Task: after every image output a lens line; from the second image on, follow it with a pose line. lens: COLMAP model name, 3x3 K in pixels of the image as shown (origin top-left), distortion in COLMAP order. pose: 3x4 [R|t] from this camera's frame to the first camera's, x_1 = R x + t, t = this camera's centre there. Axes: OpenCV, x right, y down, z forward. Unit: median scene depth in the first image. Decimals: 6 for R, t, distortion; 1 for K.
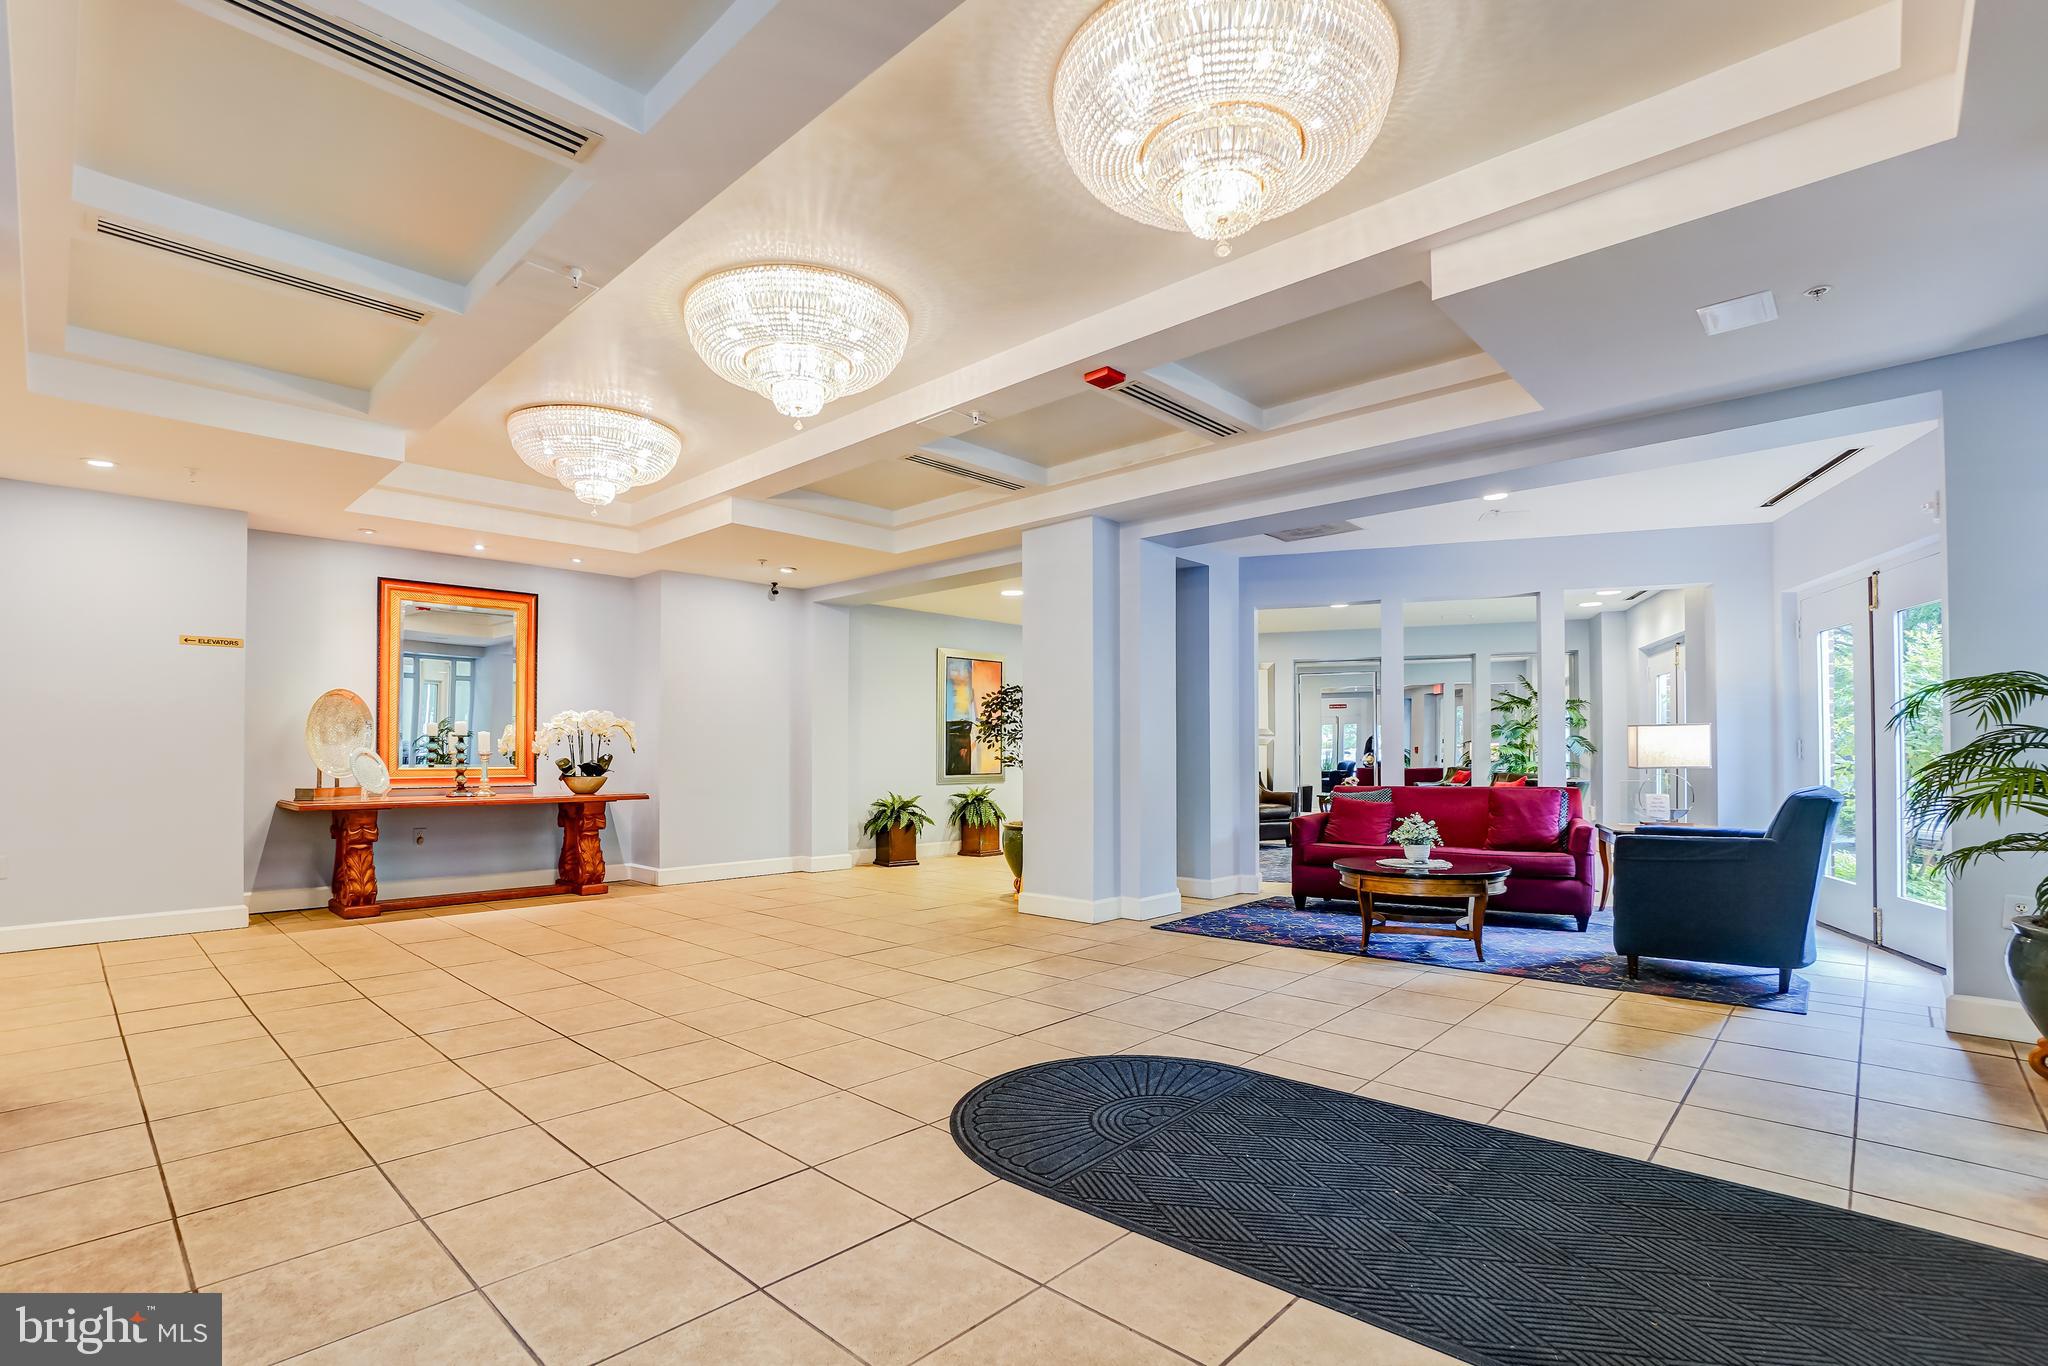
lens RADIAL K [[945.4, 0, 1052.0], [0, 945.4, 746.7], [0, 0, 1]] dist [-0.024066, -0.000159]
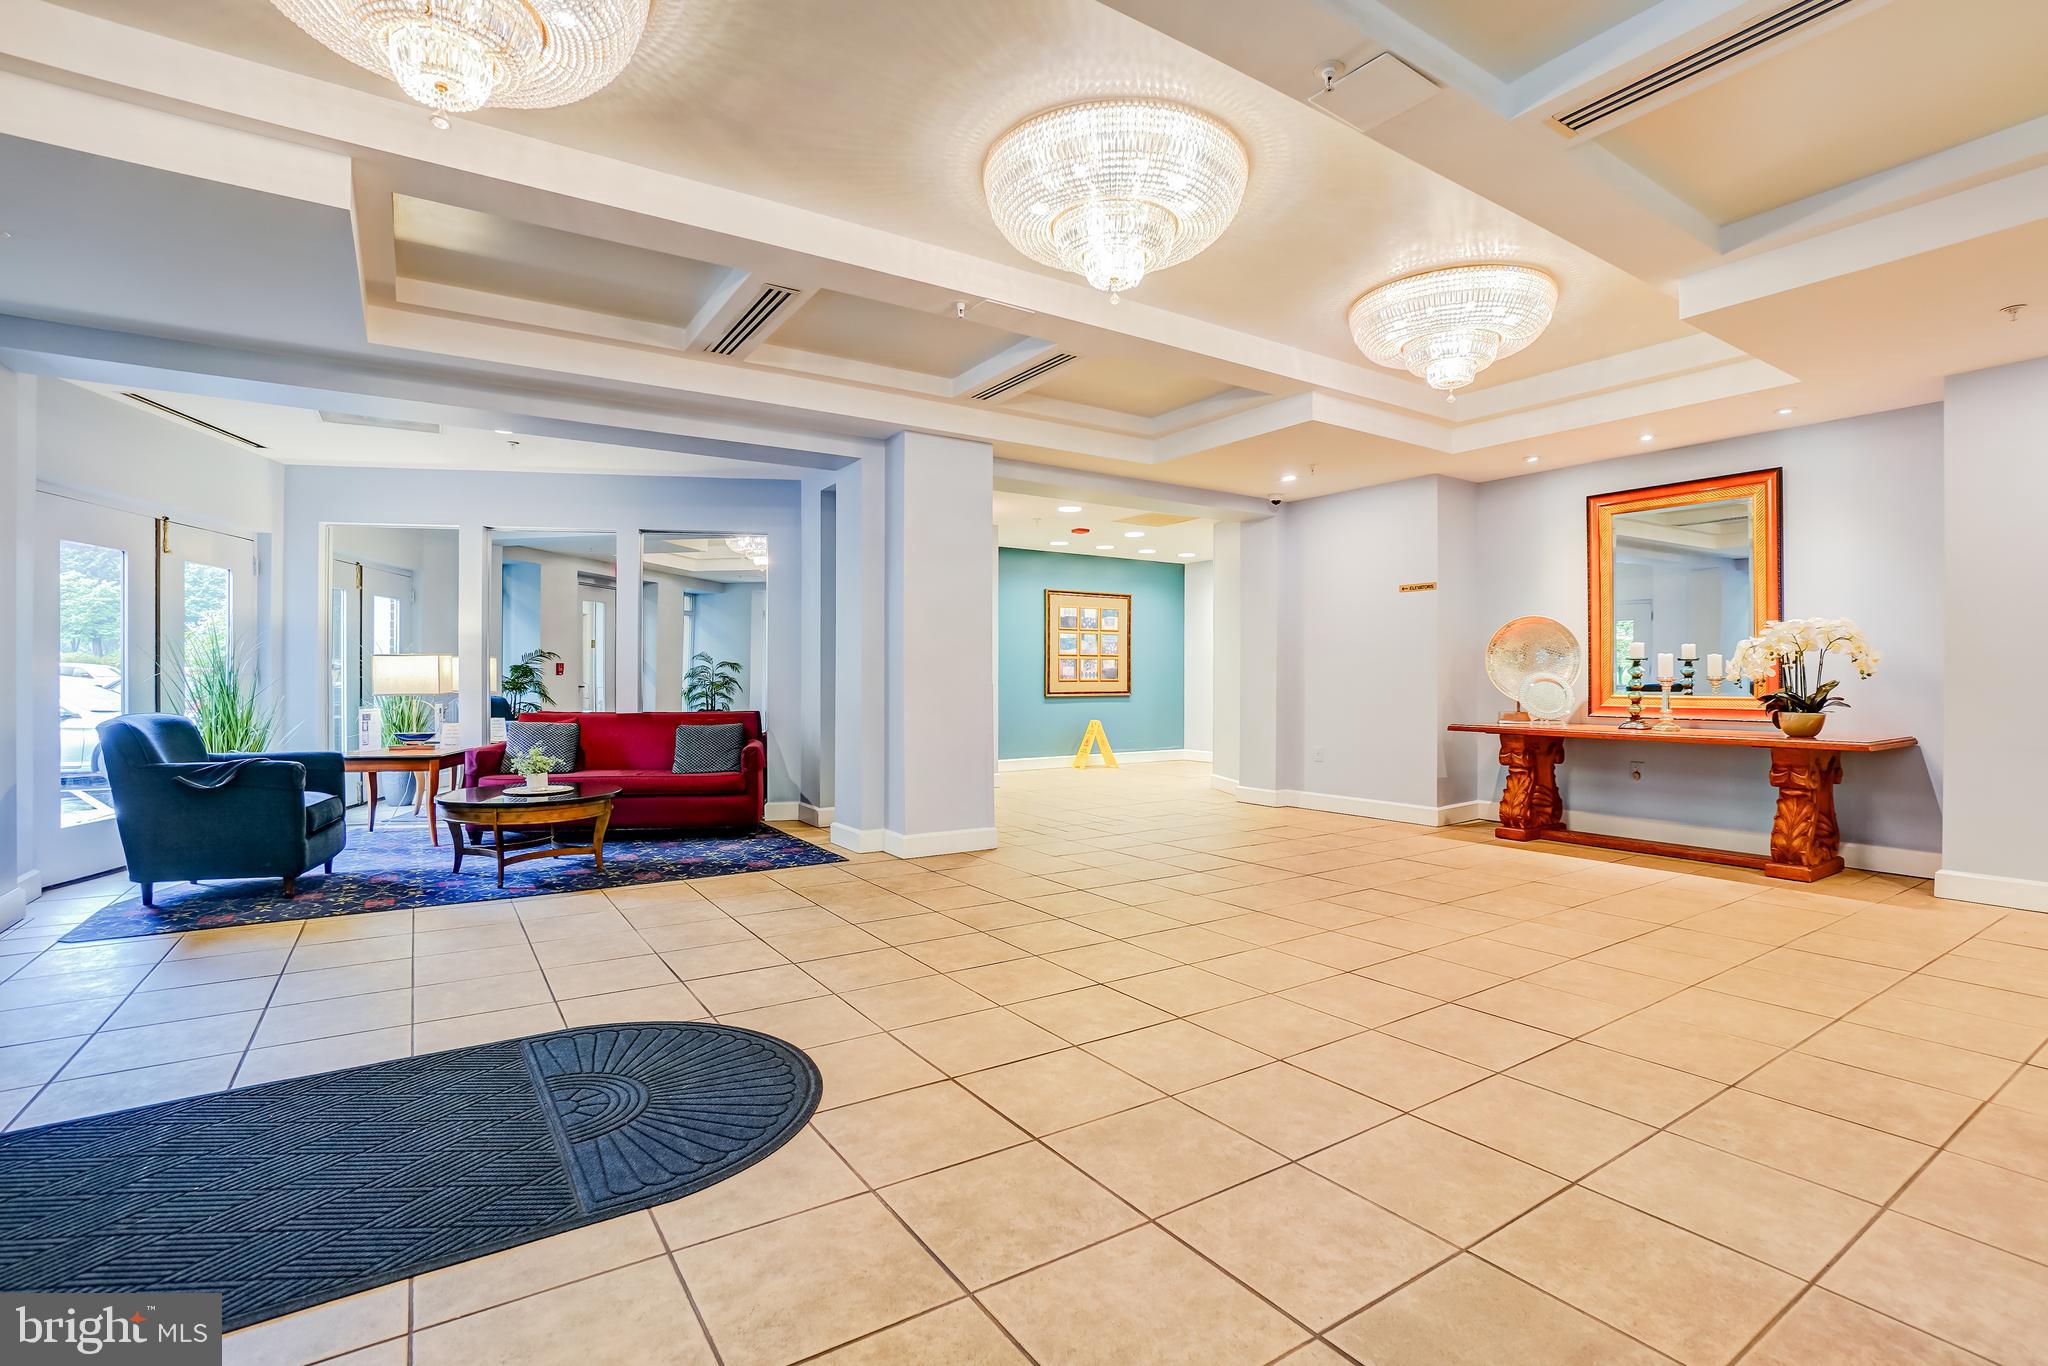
lens RADIAL K [[915.5, 0, 1008.2], [0, 915.5, 676.5], [0, 0, 1]] dist [-0.043376, 0.016786]
pose [[-0.248196, -0.000210, -0.968710, 0.379986], [0.005901, 0.999981, -0.001729, 0.003347], [0.968692, -0.006146, -0.248190, 0.750860]]
